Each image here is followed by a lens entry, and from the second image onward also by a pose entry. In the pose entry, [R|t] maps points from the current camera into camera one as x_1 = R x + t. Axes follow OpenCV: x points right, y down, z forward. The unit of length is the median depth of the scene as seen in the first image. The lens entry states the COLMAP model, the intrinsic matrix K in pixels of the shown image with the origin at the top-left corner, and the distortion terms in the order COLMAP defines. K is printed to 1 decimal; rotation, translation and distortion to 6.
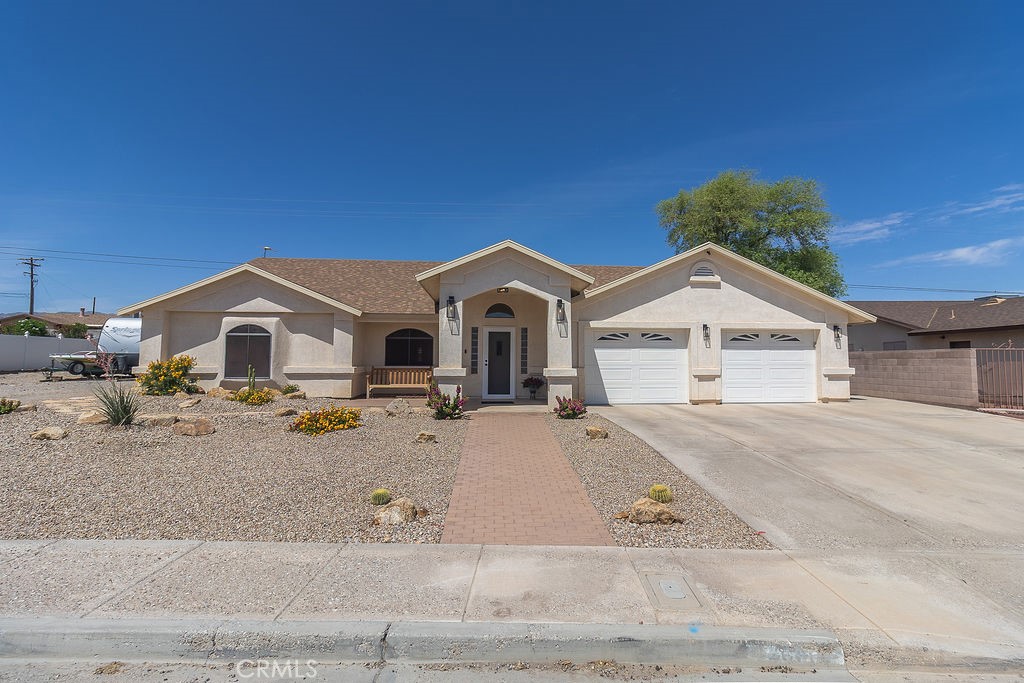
lens RADIAL K [[469.1, 0, 509.0], [0, 469.1, 330.2], [0, 0, 1]] dist [0.000467, -0.000453]
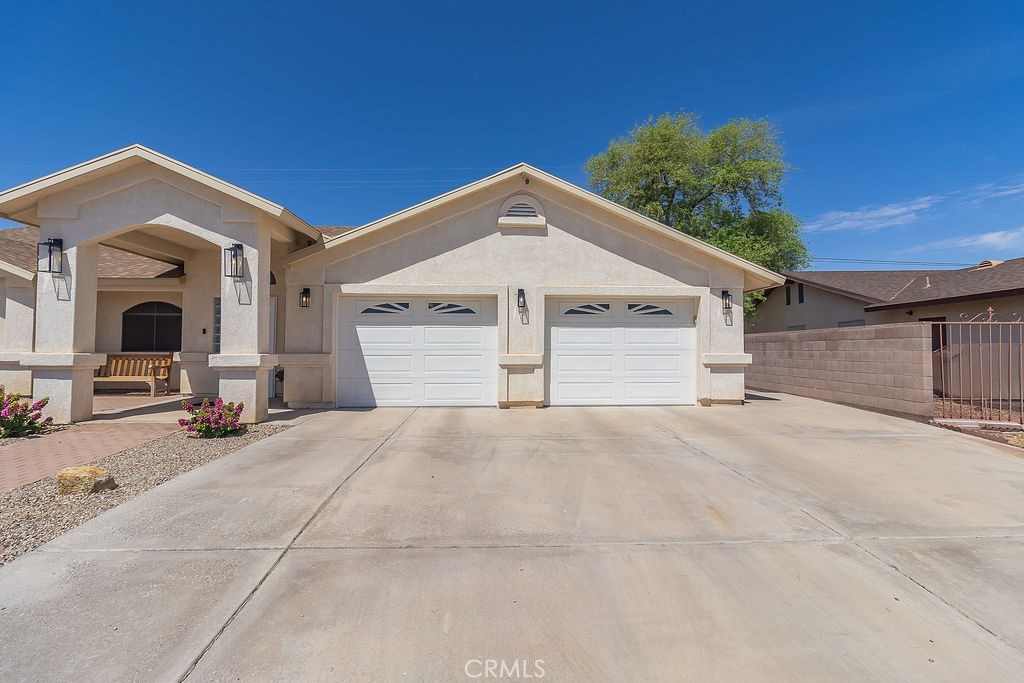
lens RADIAL K [[465.6, 0, 499.5], [0, 465.6, 336.4], [0, 0, 1]] dist [0.001565, 0.001233]
pose [[0.999038, -0.001163, -0.043836, 0.410679], [0.002675, 0.999403, 0.034455, 0.031708], [0.043769, -0.034539, 0.998444, 0.327129]]
